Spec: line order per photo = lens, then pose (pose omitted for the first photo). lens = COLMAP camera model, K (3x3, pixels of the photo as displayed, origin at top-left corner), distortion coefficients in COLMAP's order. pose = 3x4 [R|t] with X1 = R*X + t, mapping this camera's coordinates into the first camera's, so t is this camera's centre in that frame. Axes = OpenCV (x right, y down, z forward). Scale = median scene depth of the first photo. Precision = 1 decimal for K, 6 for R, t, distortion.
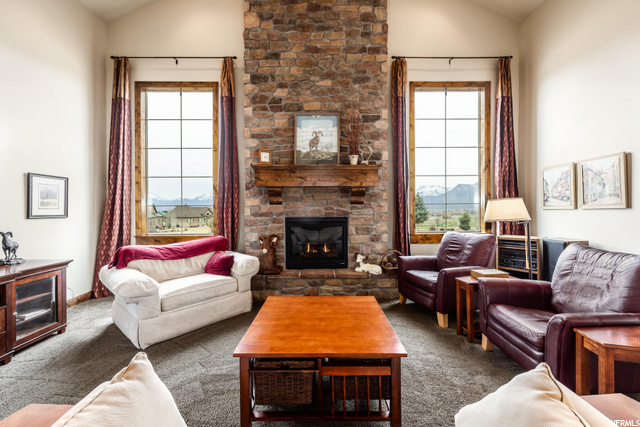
lens RADIAL K [[262.4, 0, 318.9], [0, 262.4, 210.8], [0, 0, 1]] dist [0.000901, -0.000072]
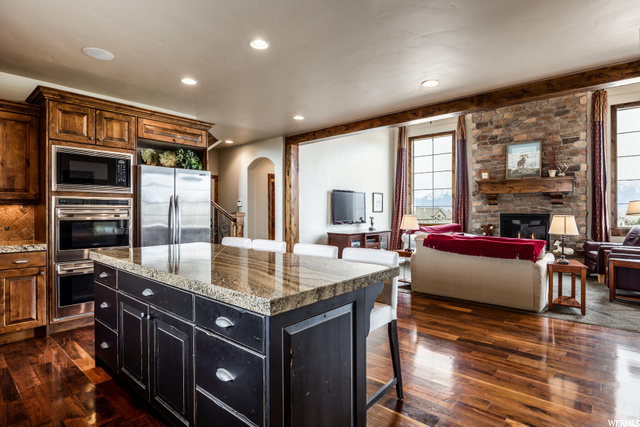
lens RADIAL K [[337.1, 0, 321.3], [0, 337.1, 211.9], [0, 0, 1]] dist [-0.002364, -0.001126]
pose [[0.747847, 0.004627, -0.663855, 0.392170], [-0.003783, 0.999989, 0.002709, 0.013886], [0.663860, 0.000485, 0.747856, -1.138249]]
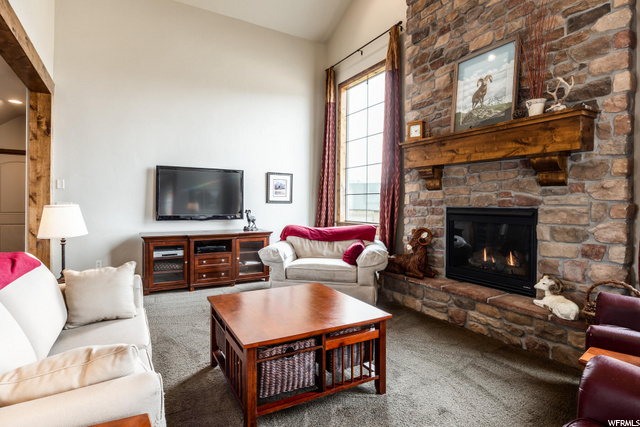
lens RADIAL K [[329.6, 0, 318.8], [0, 329.6, 204.7], [0, 0, 1]] dist [-0.003706, -0.001178]
pose [[0.500588, 0.012623, -0.865593, 0.499031], [-0.018143, 0.999827, 0.004088, 0.020820], [0.865495, 0.013658, 0.500731, 0.229140]]
